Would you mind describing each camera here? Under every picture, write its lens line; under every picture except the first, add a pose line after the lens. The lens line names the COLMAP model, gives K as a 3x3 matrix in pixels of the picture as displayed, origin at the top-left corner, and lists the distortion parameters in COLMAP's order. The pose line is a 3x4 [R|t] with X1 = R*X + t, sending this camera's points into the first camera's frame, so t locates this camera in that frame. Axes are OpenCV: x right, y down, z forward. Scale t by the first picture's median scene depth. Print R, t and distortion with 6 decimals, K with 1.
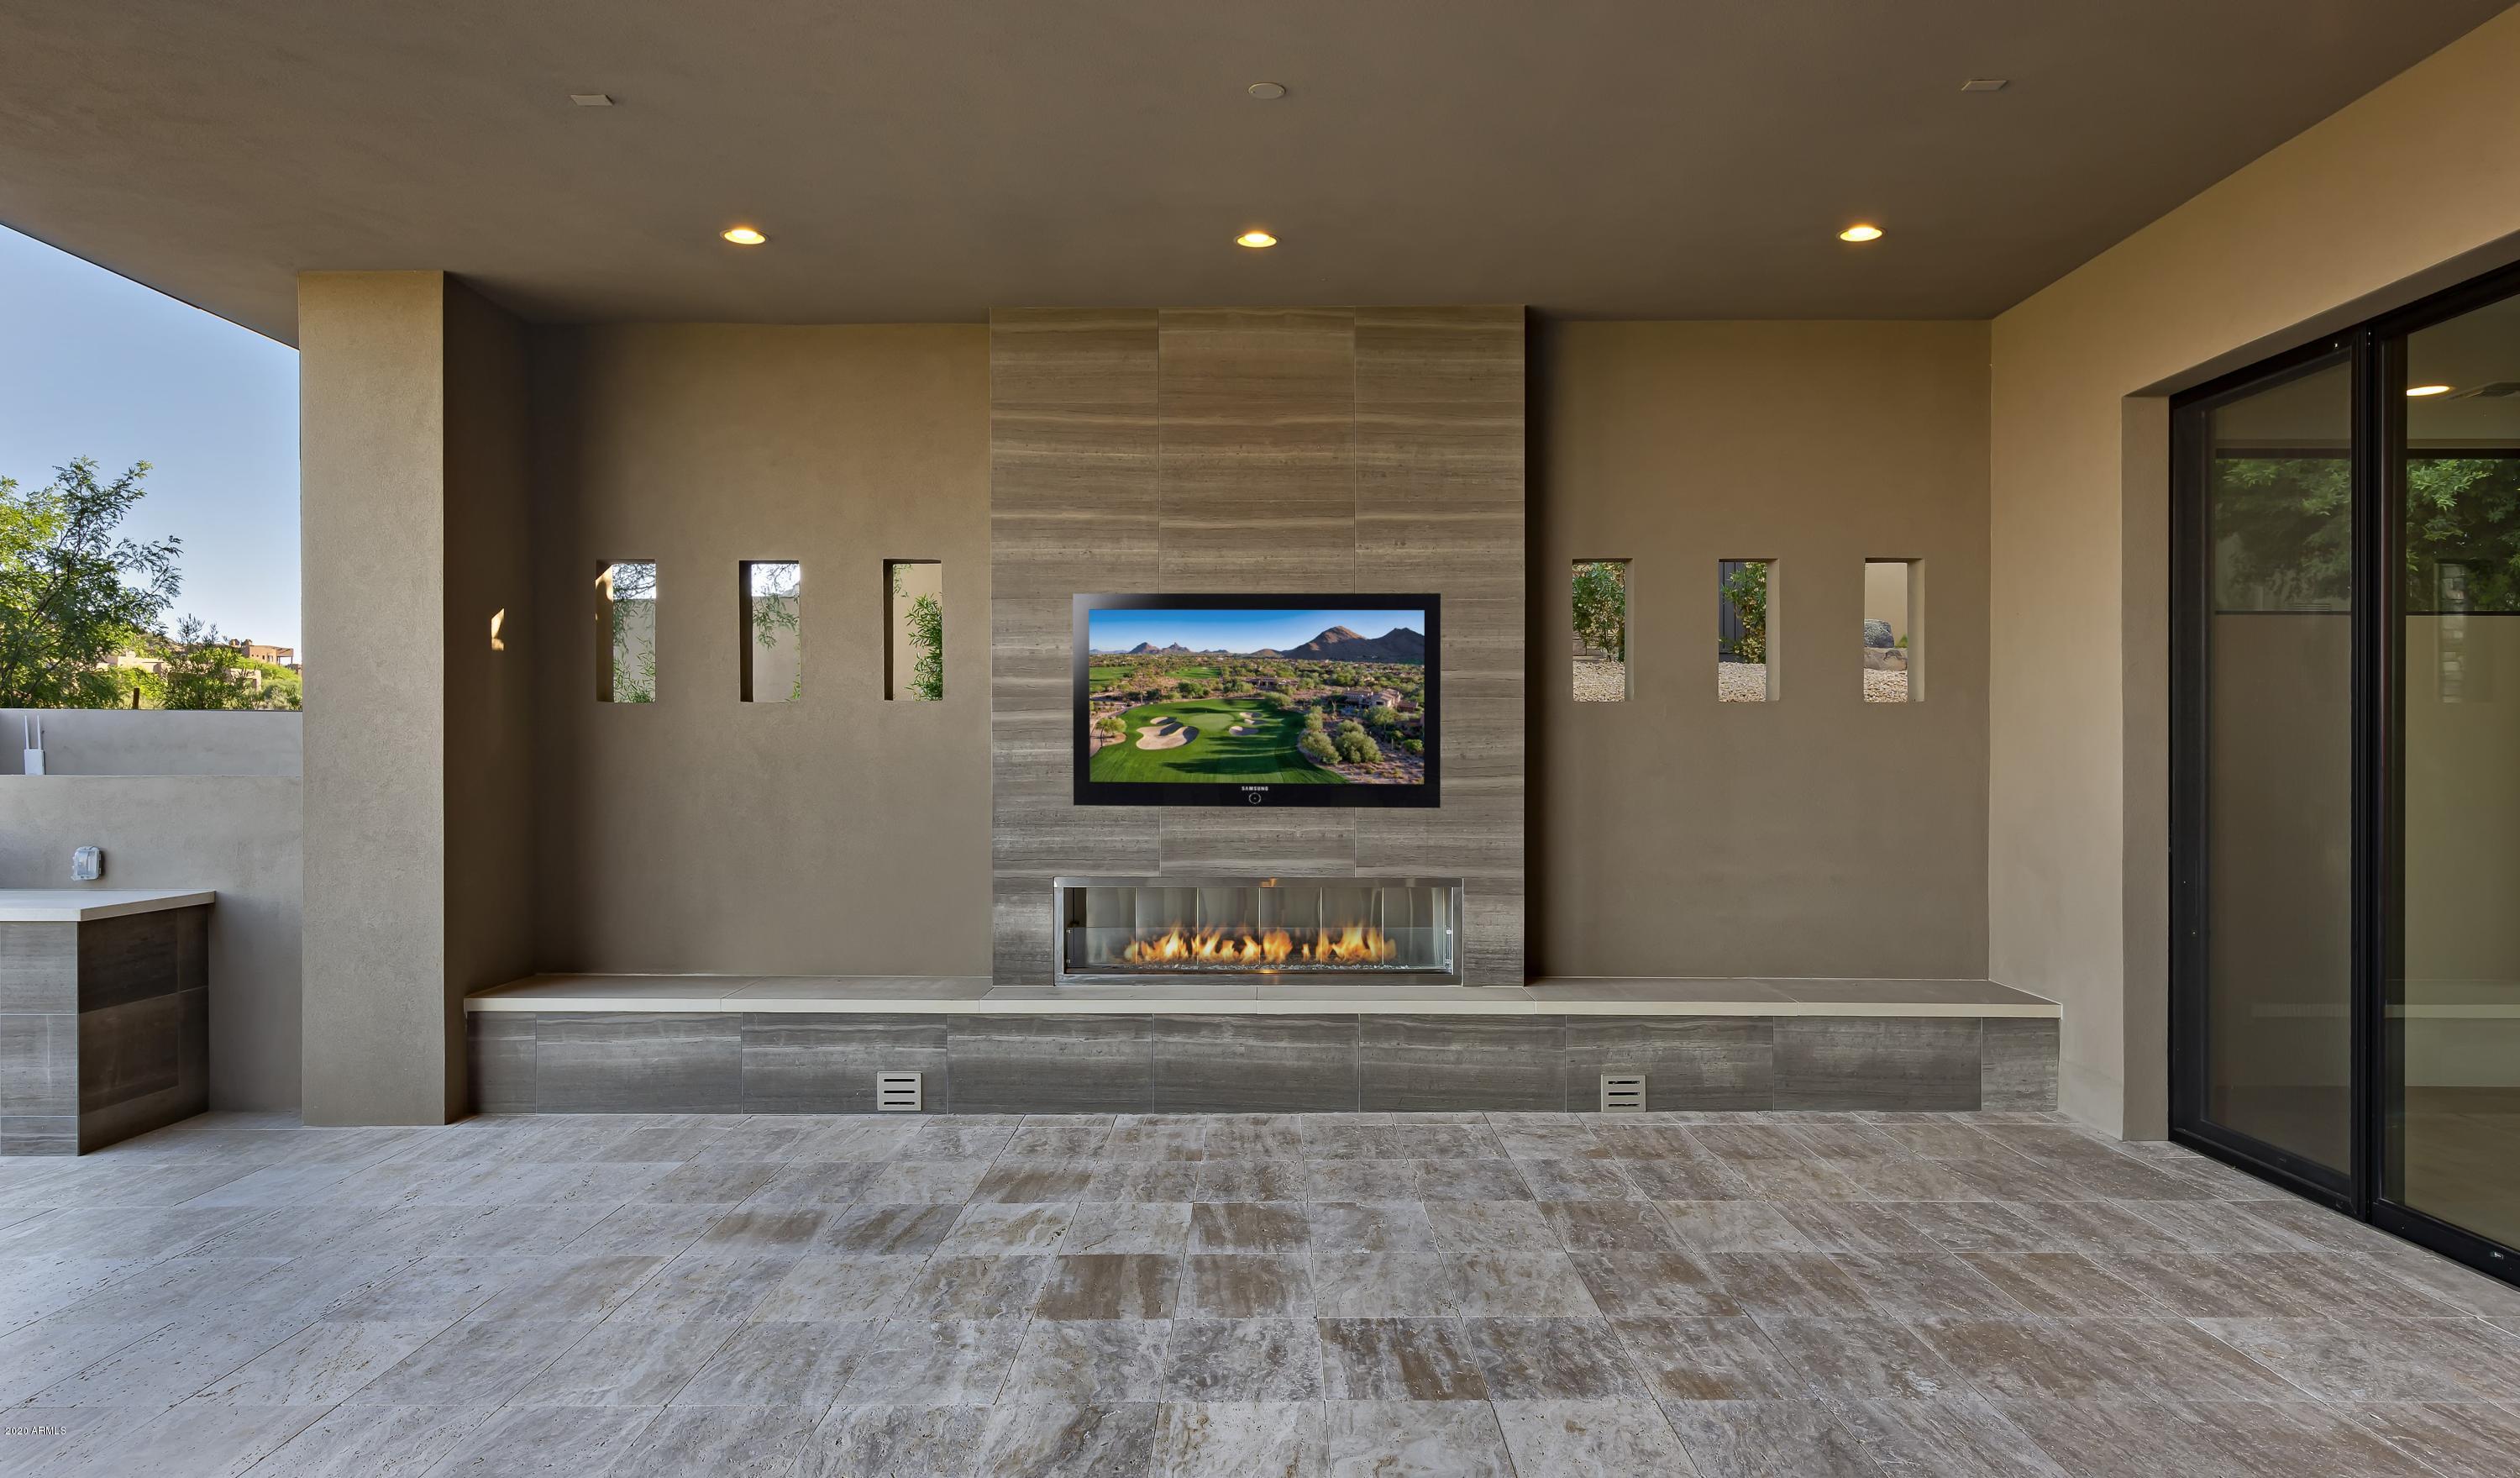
lens RADIAL K [[1665.2, 0, 1268.0], [0, 1665.2, 753.0], [0, 0, 1]] dist [-0.000803, 0.002182]
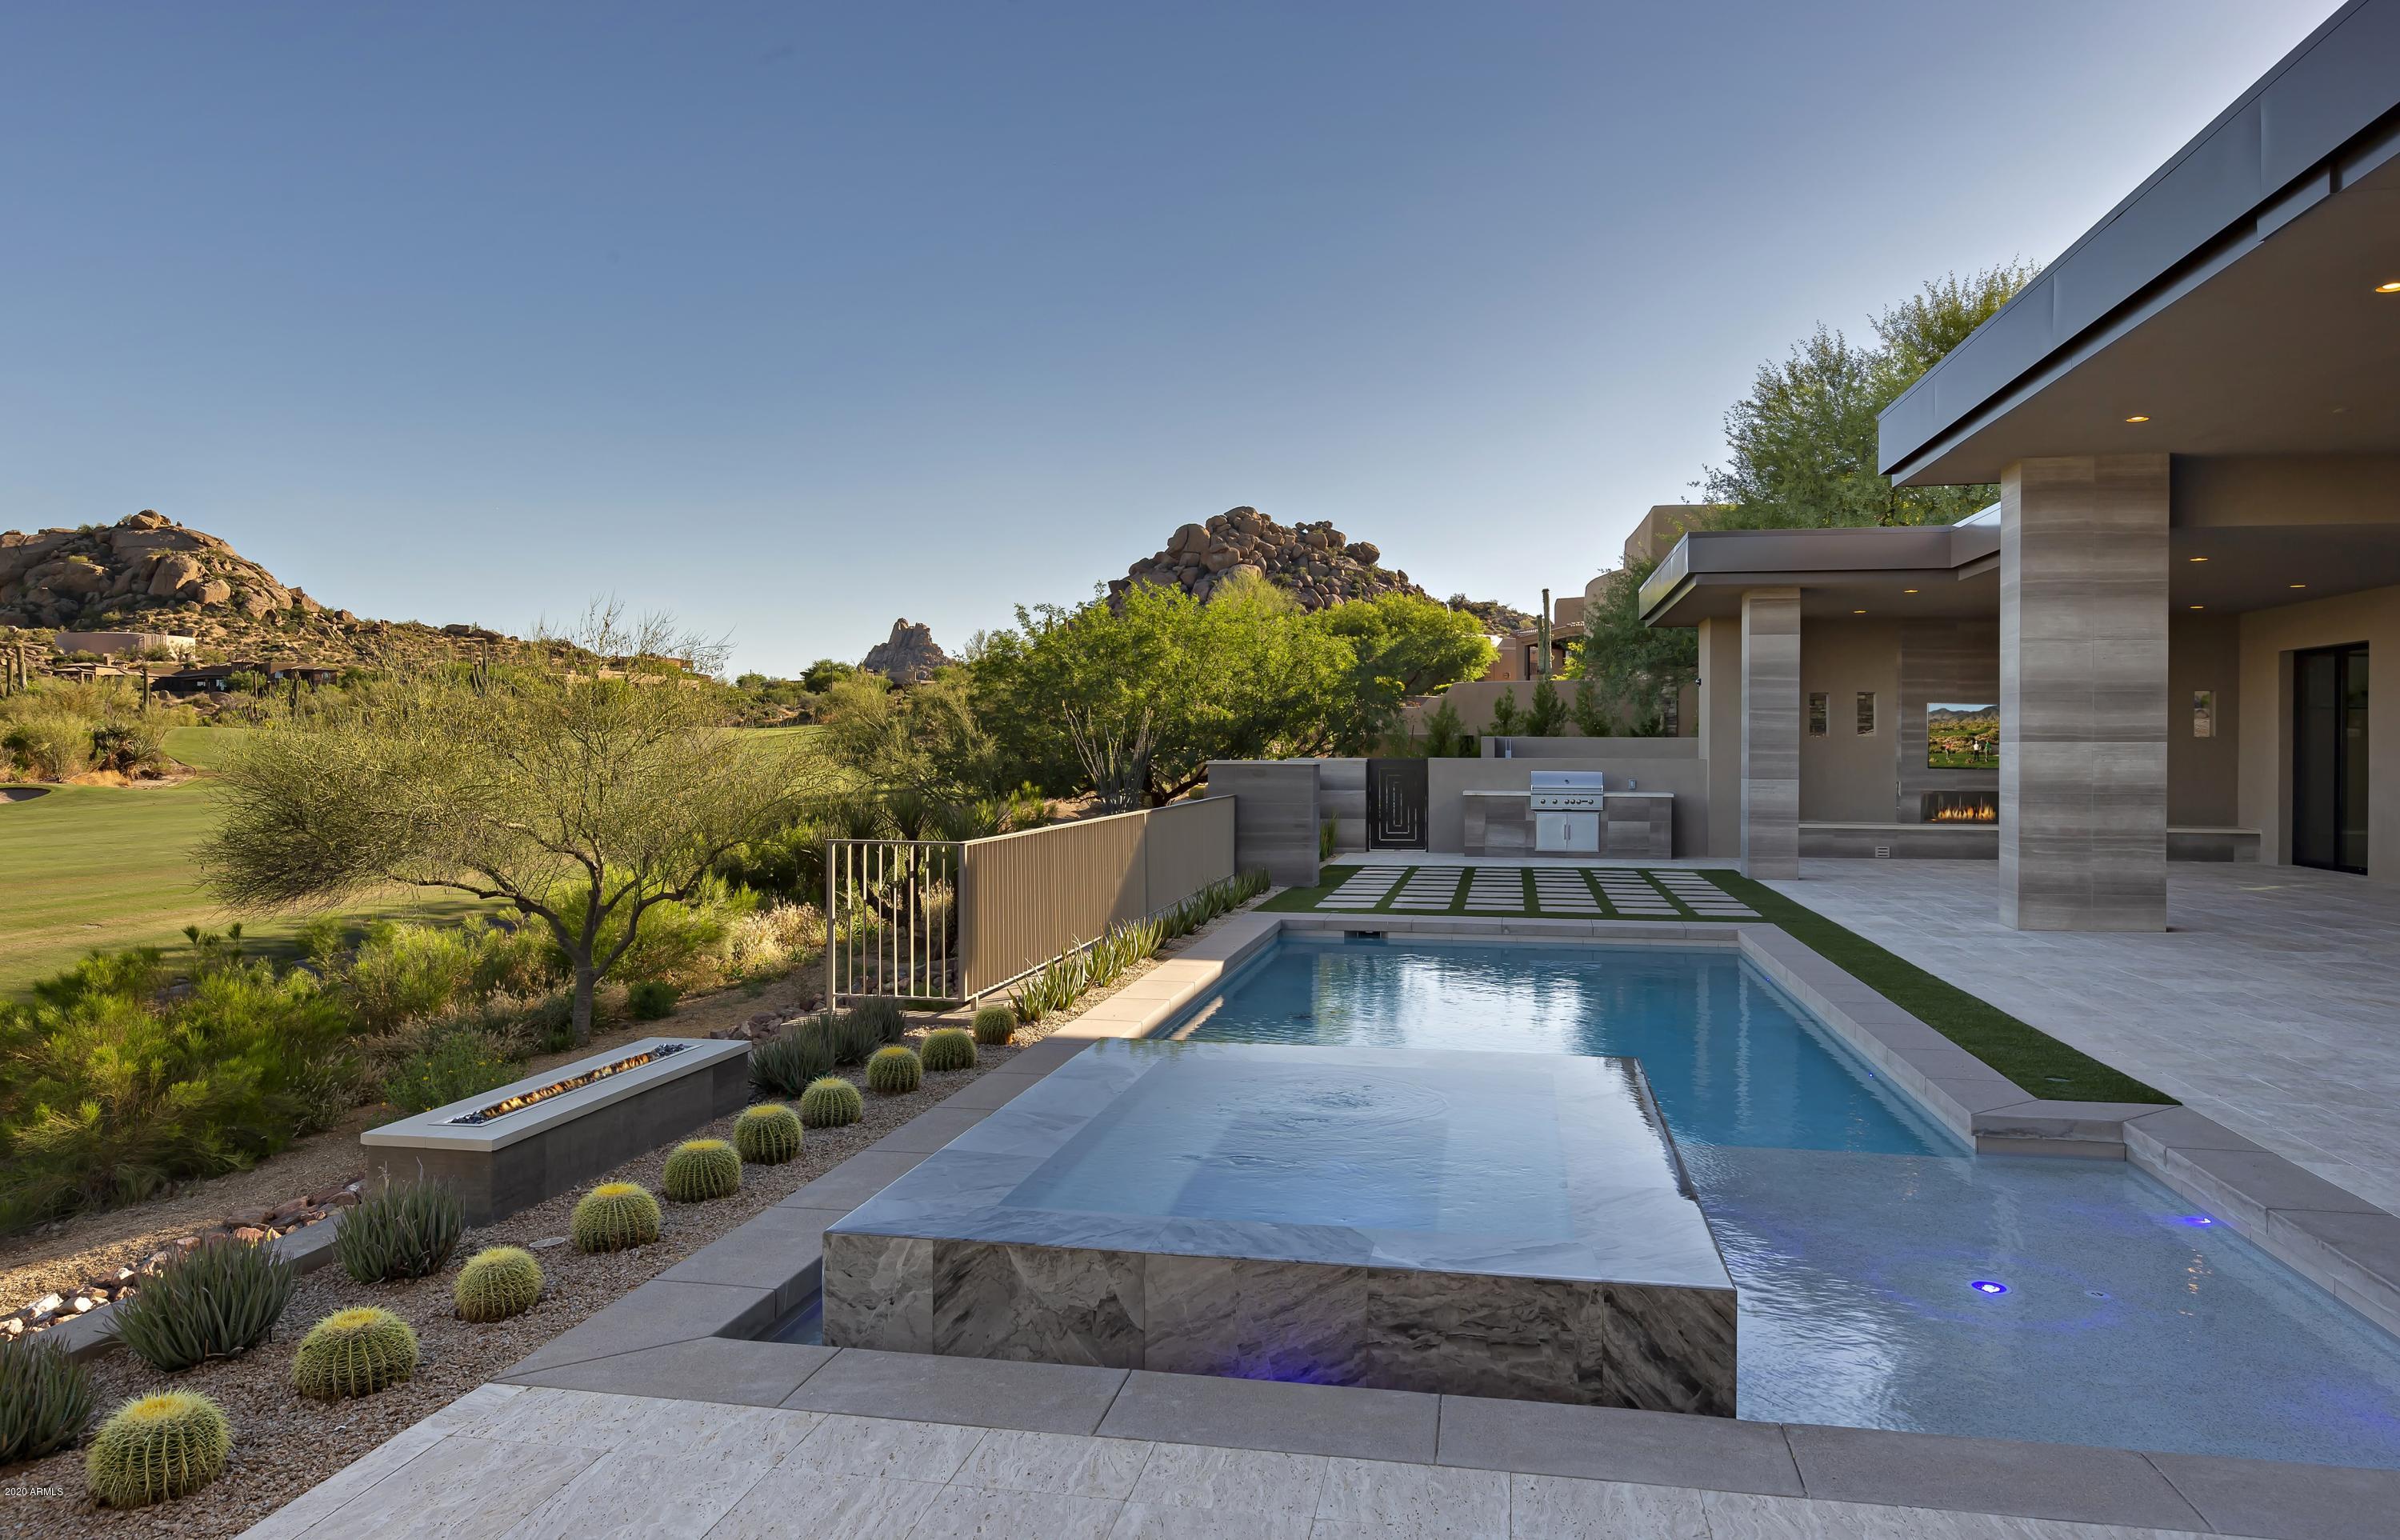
lens RADIAL K [[1546.9, 0, 1202.8], [0, 1546.9, 767.6], [0, 0, 1]] dist [0.001695, 0.001686]
pose [[0.981736, 0.002860, -0.190227, -0.974641], [0.000355, 0.999858, 0.016865, -0.023562], [0.190248, -0.016624, 0.981595, -2.349250]]
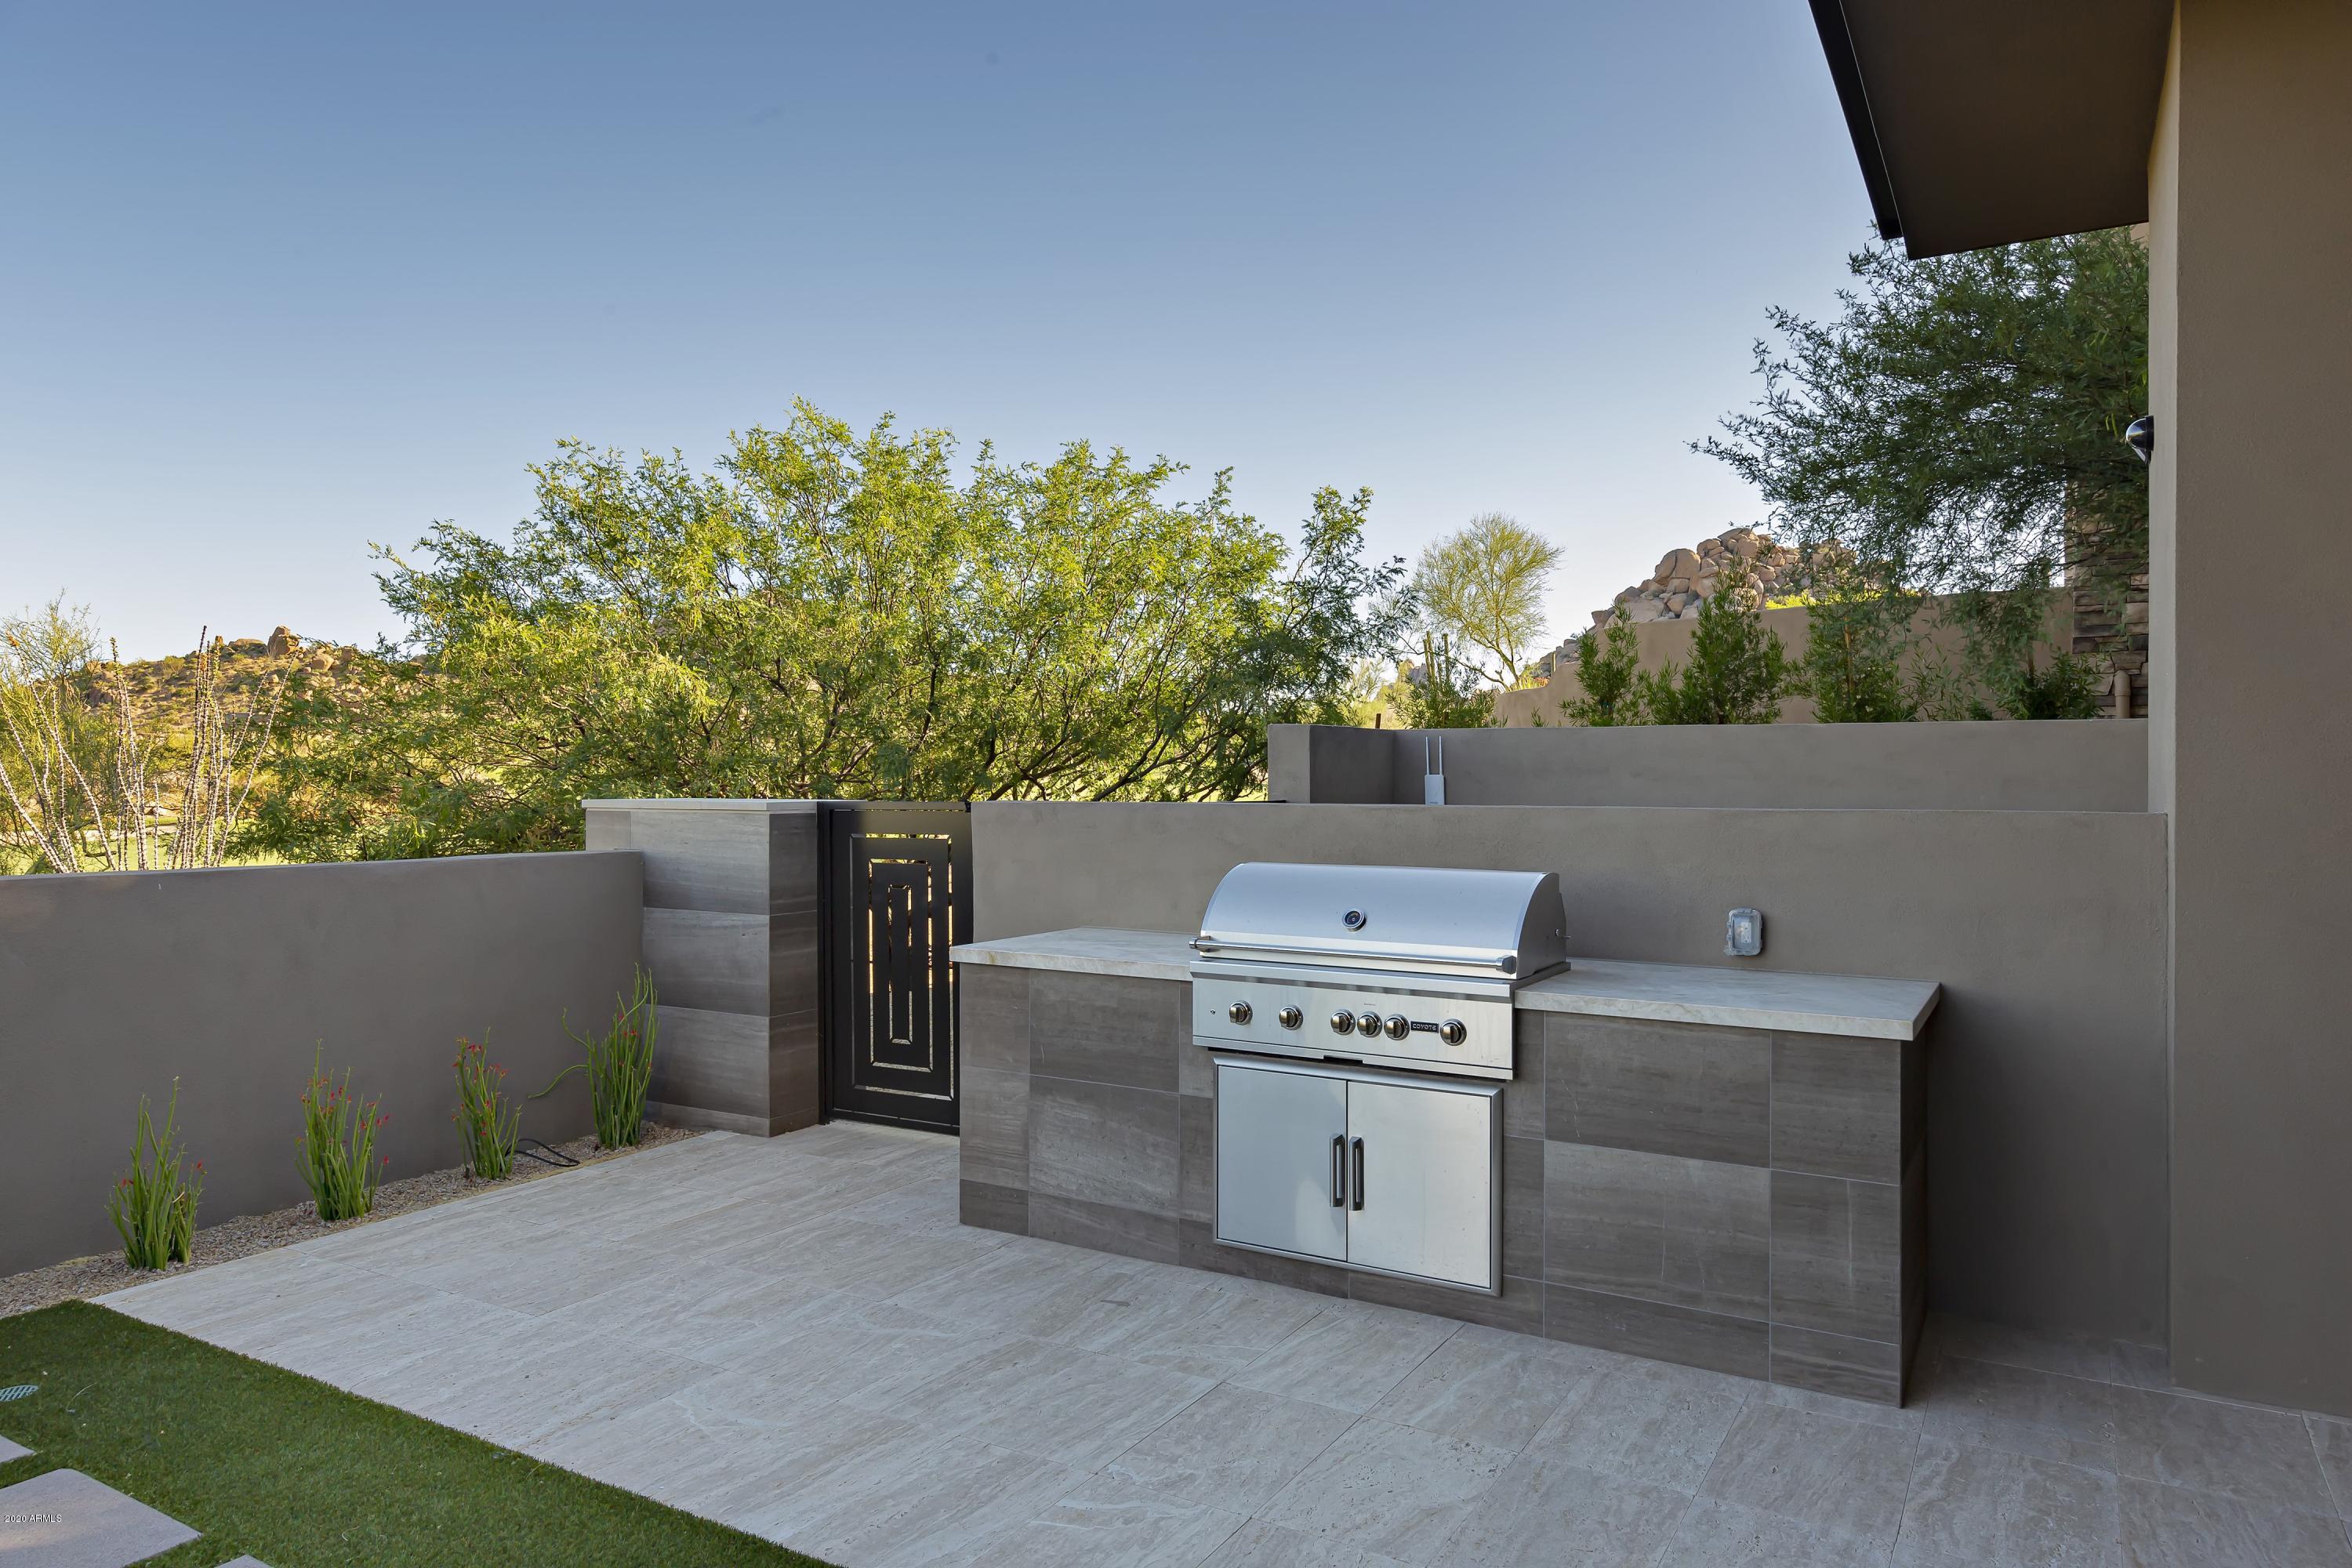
lens RADIAL K [[1487.9, 0, 1173.3], [0, 1487.9, 781.1], [0, 0, 1]] dist [0.004525, 0.000987]
pose [[0.859060, -0.002315, -0.511870, -0.592227], [0.004014, 0.999989, 0.002215, -0.001094], [0.511860, -0.003958, 0.859060, 0.327056]]
